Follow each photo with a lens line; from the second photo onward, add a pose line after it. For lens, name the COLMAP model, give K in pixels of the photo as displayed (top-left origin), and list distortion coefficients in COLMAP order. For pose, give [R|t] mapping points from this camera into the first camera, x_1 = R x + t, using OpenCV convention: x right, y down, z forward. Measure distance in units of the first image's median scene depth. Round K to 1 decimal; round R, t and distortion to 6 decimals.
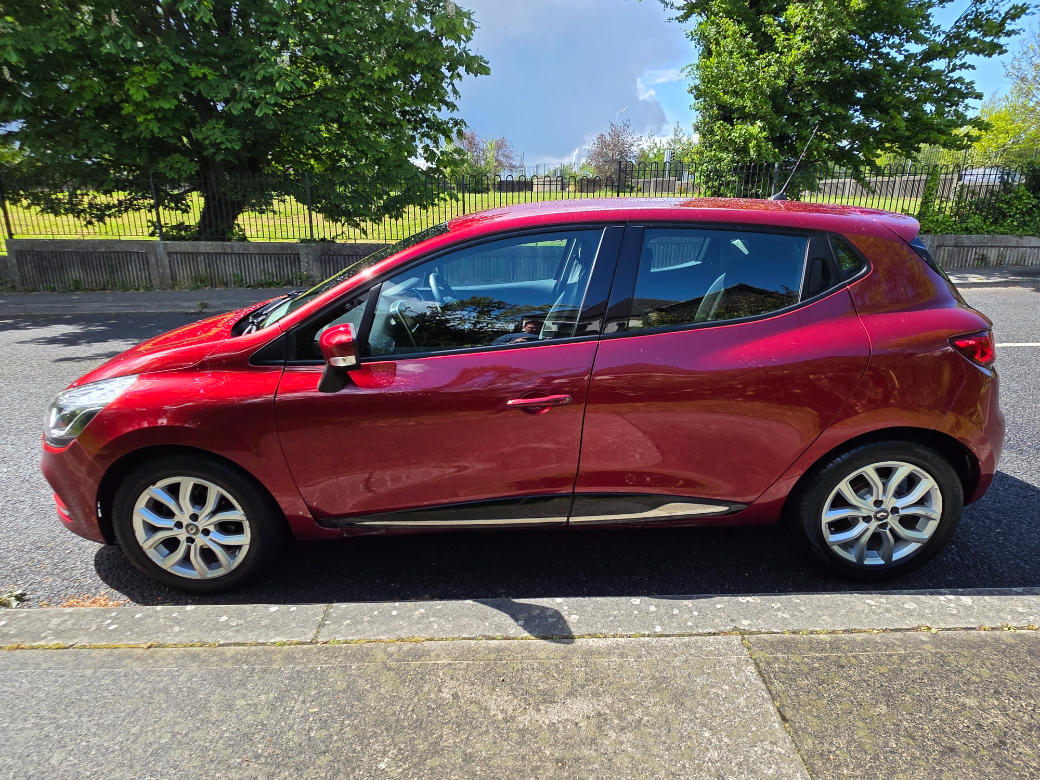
lens RADIAL K [[615.3, 0, 518.9], [0, 615.3, 379.0], [0, 0, 1]] dist [-0.000285, -0.001732]
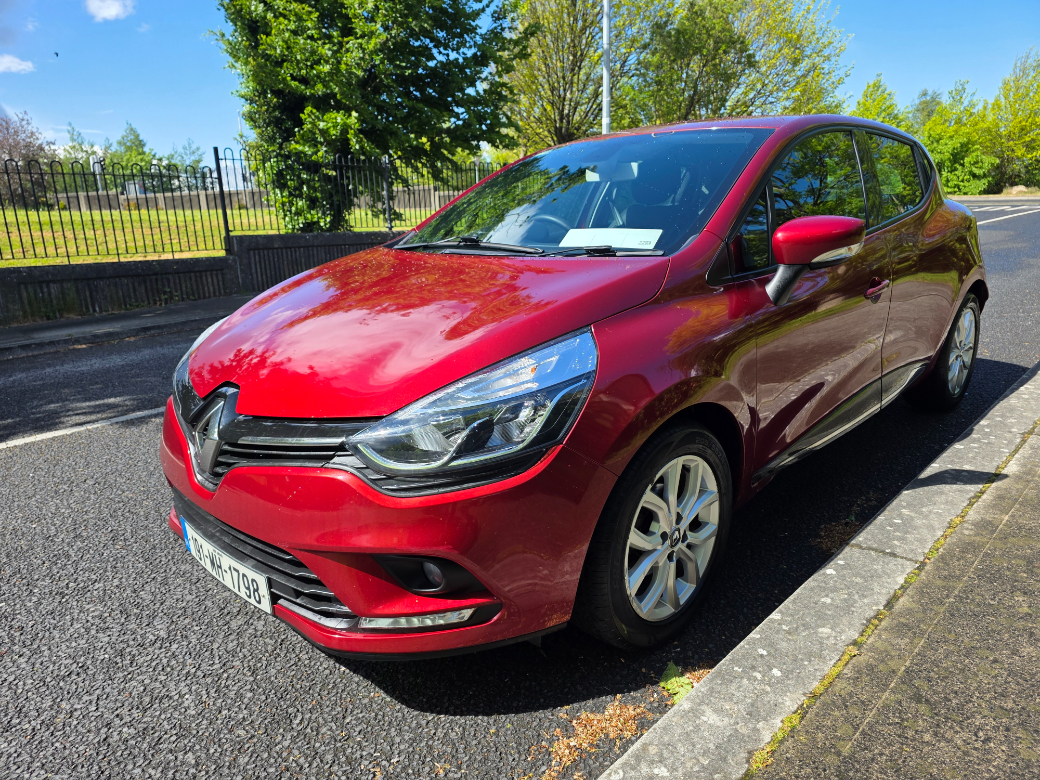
lens RADIAL K [[710.9, 0, 516.0], [0, 710.9, 392.6], [0, 0, 1]] dist [0.025565, -0.003902]
pose [[0.695674, -0.201477, 0.689525, -1.324344], [0.236300, 0.970628, 0.045207, 0.002872], [-0.678380, 0.131486, 0.722850, 0.580472]]
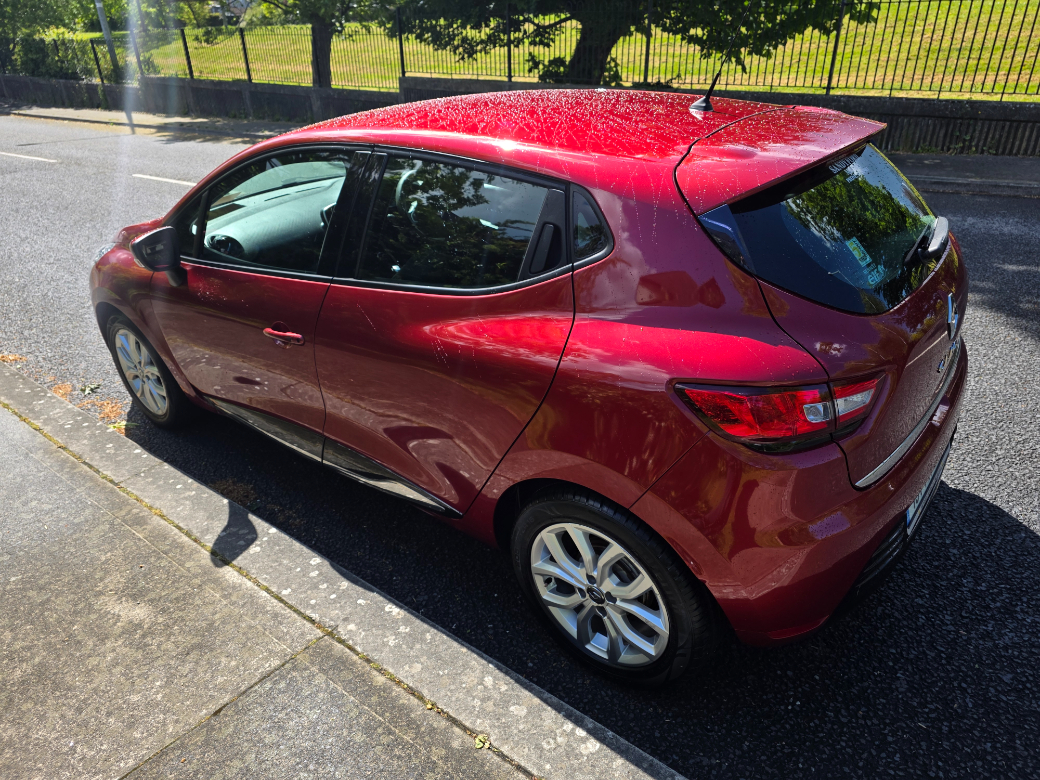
lens RADIAL K [[710.9, 0, 521.4], [0, 710.9, 399.8], [0, 0, 1]] dist [0.025565, -0.003902]
pose [[0.782419, 0.271081, -0.560656, 1.004051], [-0.144761, 0.954796, 0.259631, -0.213648], [0.605694, -0.121979, 0.786293, 0.358012]]
